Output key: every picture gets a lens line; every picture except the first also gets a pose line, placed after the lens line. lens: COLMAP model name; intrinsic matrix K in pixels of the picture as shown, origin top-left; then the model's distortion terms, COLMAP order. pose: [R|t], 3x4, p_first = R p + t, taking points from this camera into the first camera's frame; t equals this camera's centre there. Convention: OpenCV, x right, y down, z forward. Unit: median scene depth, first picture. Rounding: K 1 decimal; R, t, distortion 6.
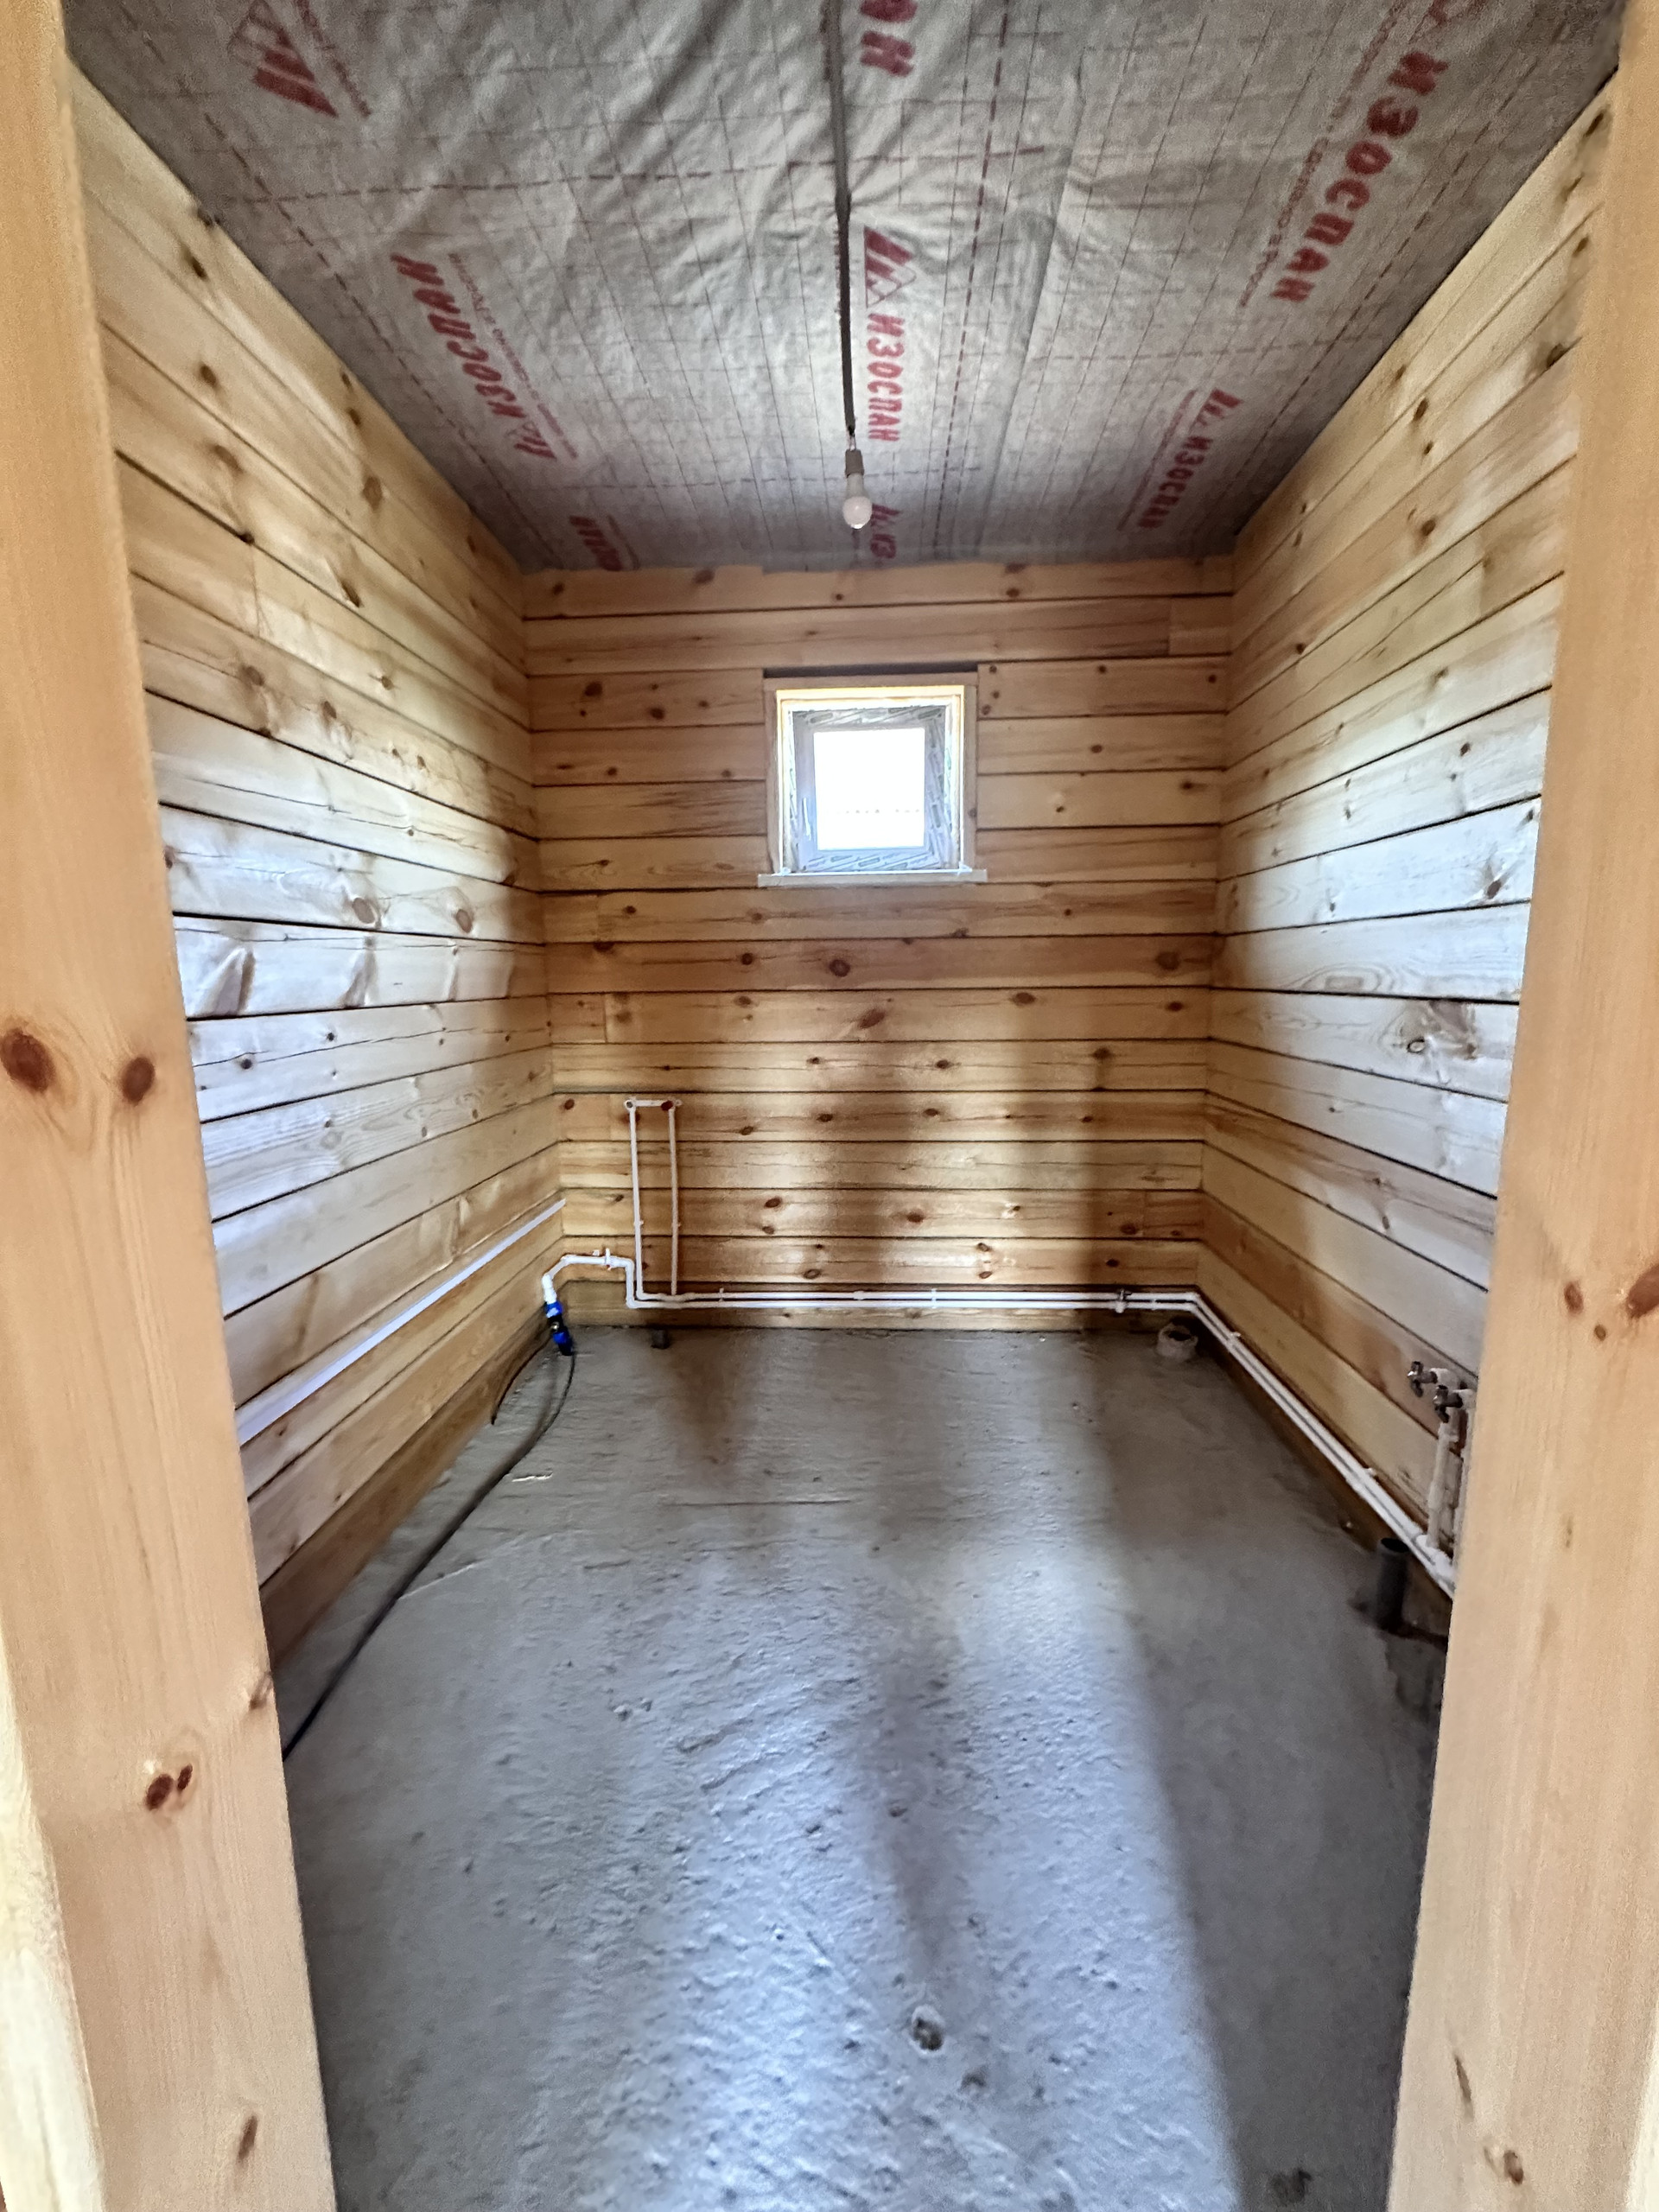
lens RADIAL K [[889.0, 0, 831.1], [0, 889.0, 1107.1], [0, 0, 1]] dist [0.000765, 0.000641]
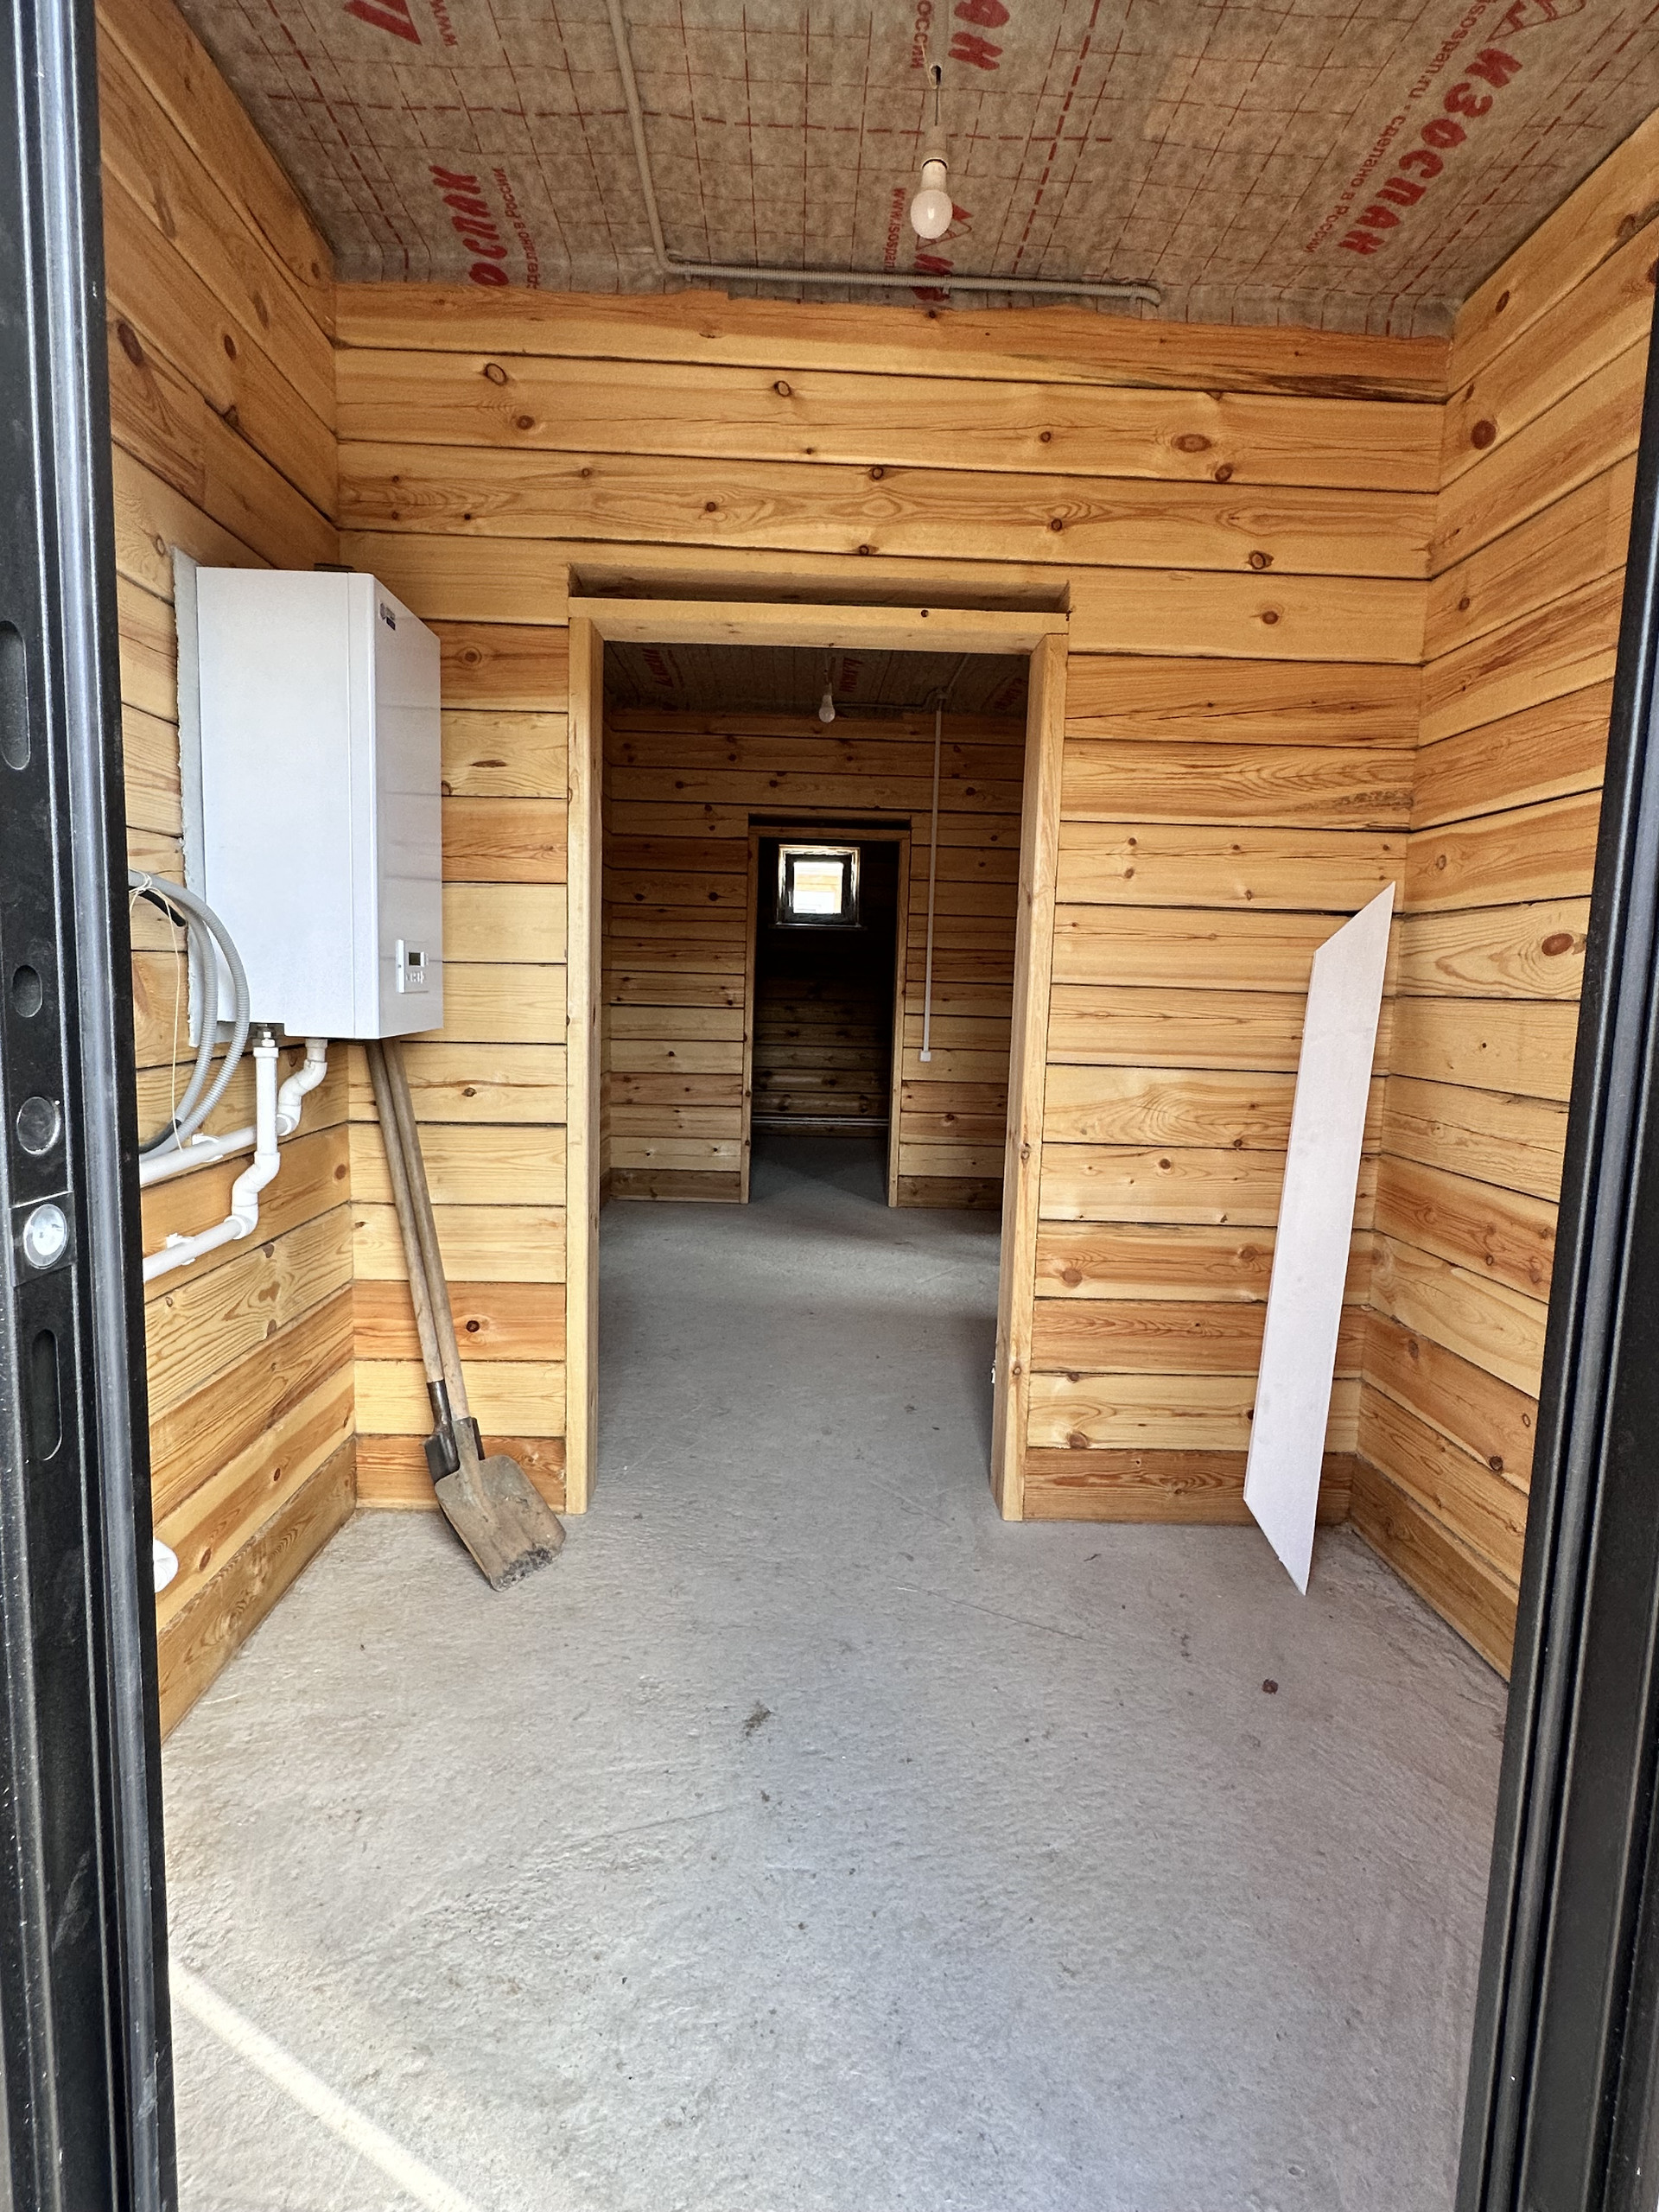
lens RADIAL K [[1166.8, 0, 831.4], [0, 1166.8, 1113.8], [0, 0, 1]] dist [0.002617, 0.000081]
pose [[0.994069, 0.033493, 0.103467, -0.216682], [-0.030051, 0.998947, -0.034655, 0.327641], [-0.104519, 0.031340, 0.994029, -1.994058]]
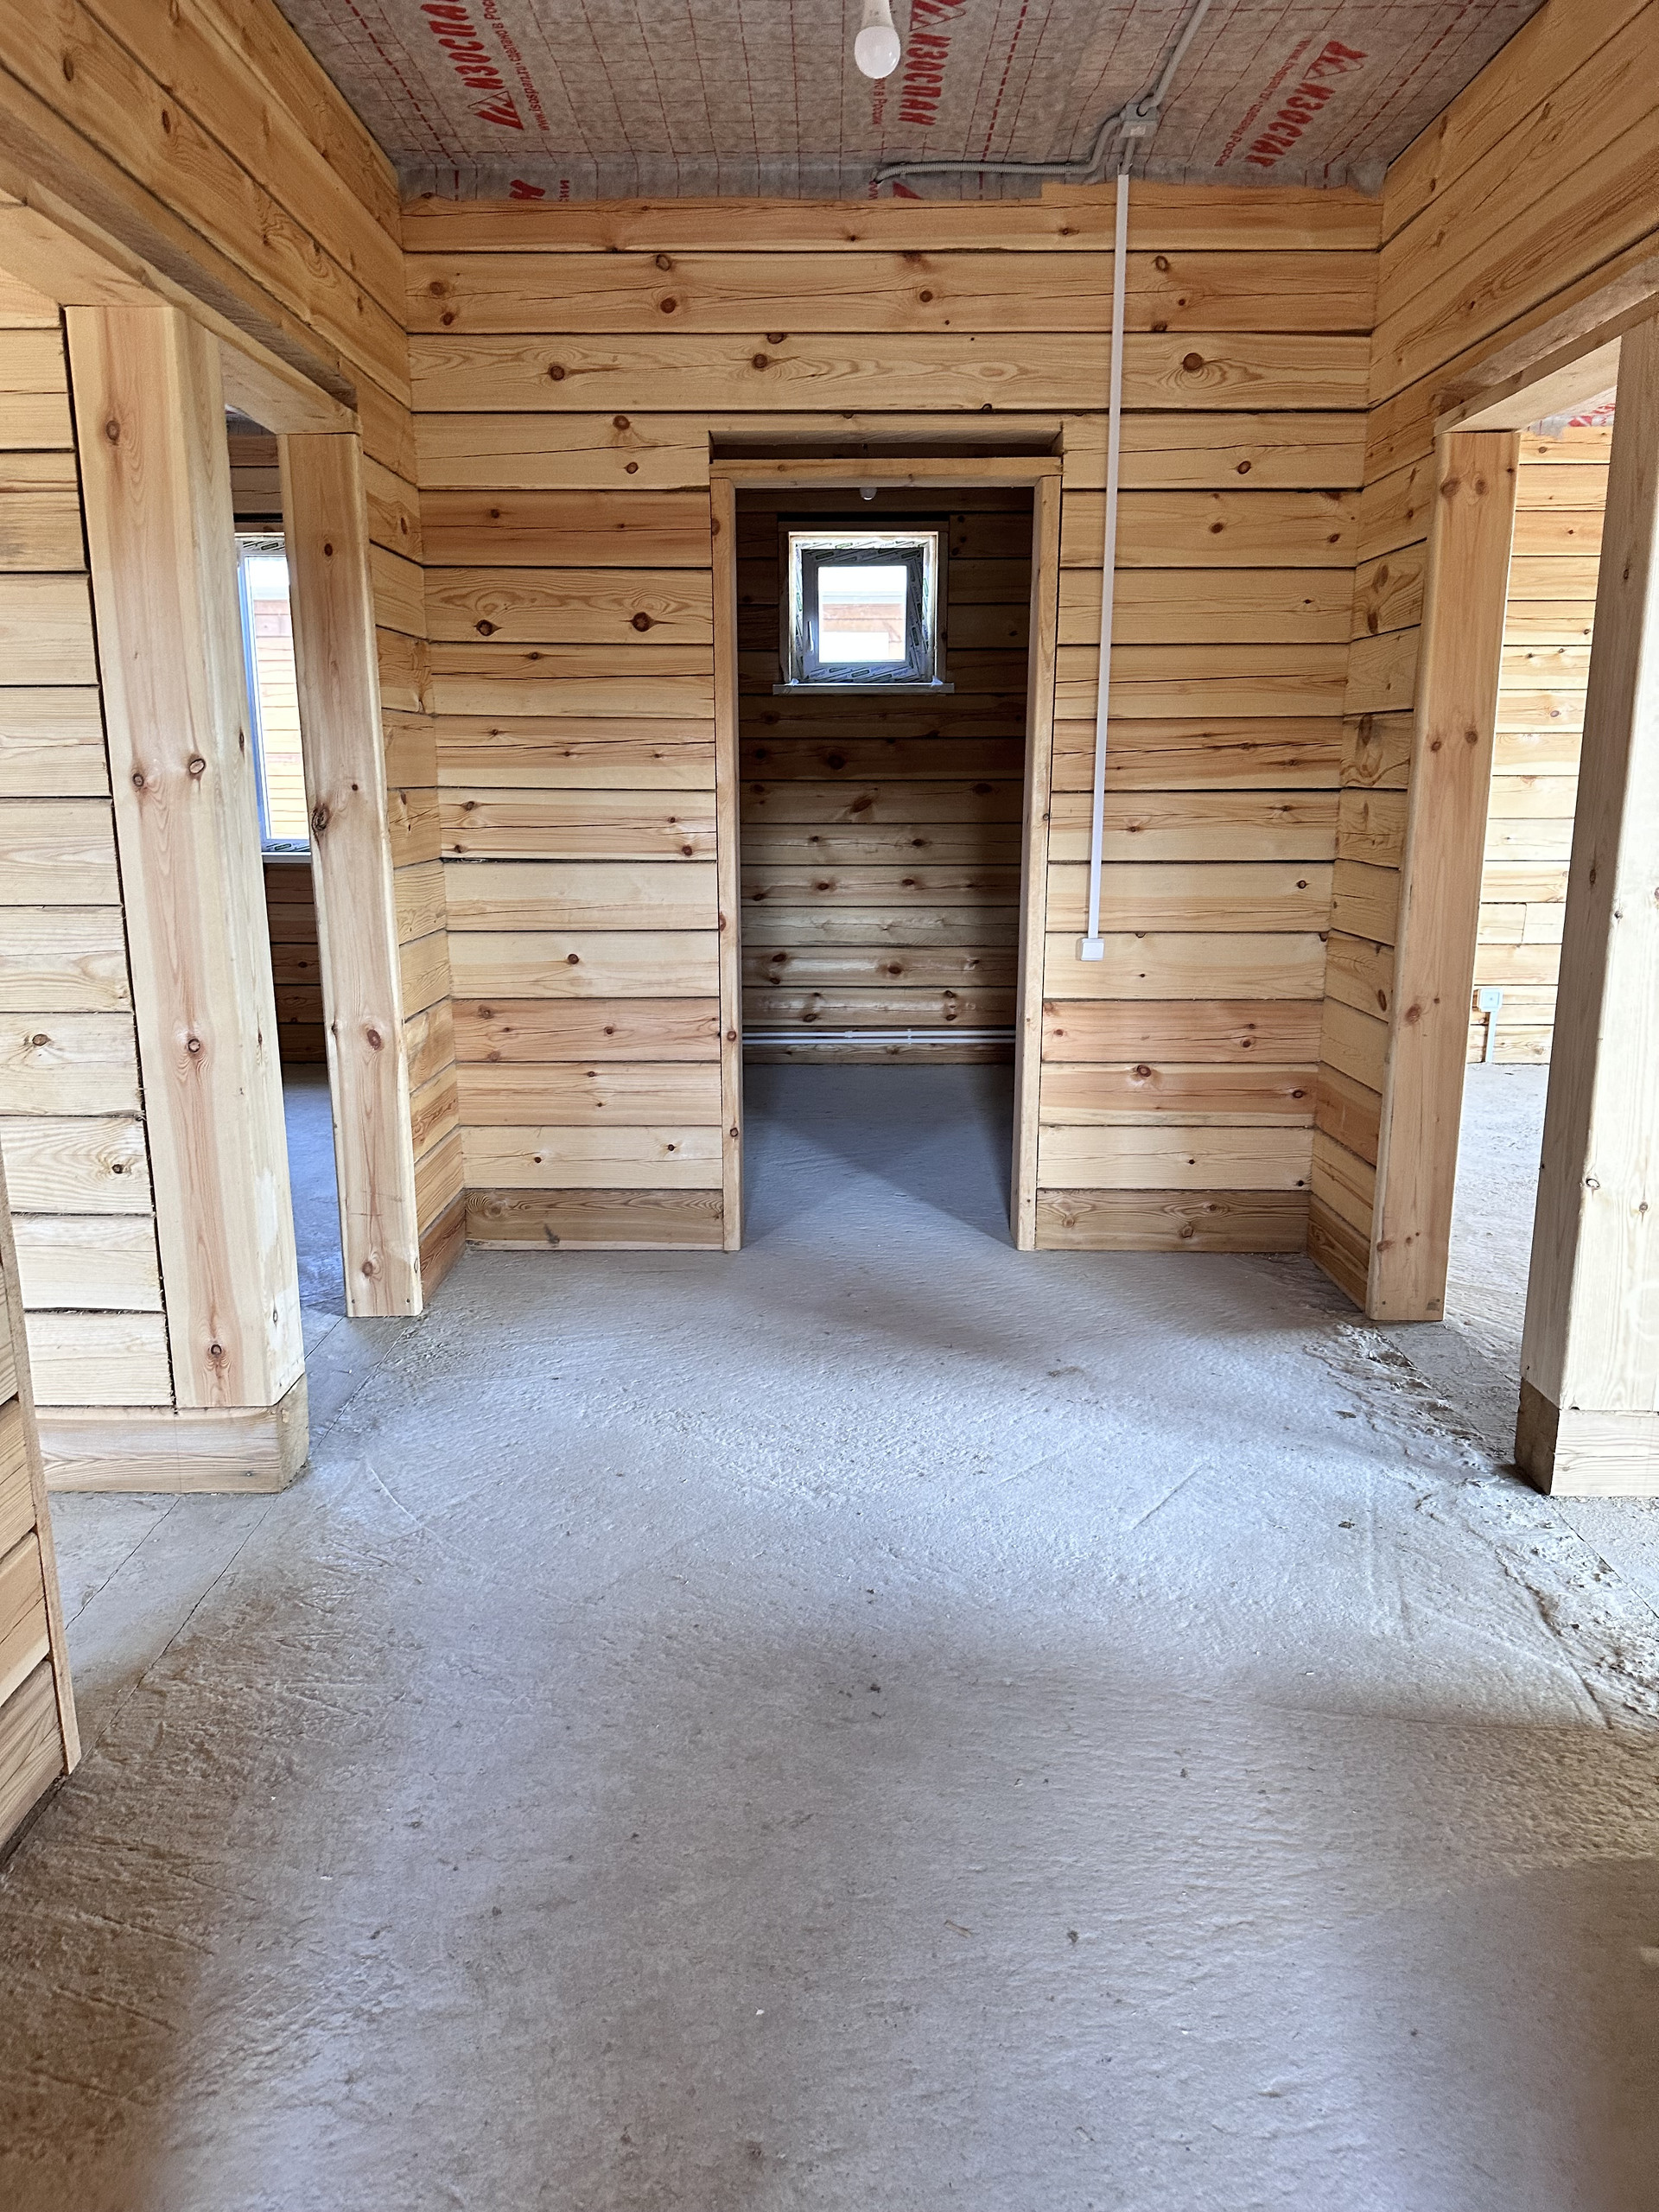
lens RADIAL K [[1548.7, 0, 828.2], [0, 1548.7, 1133.9], [0, 0, 1]] dist [0.057022, -0.069209]
pose [[0.997796, -0.001404, 0.066349, -0.153302], [-0.003925, 0.996778, 0.080108, 0.195962], [-0.066247, -0.080192, 0.994576, -1.253235]]
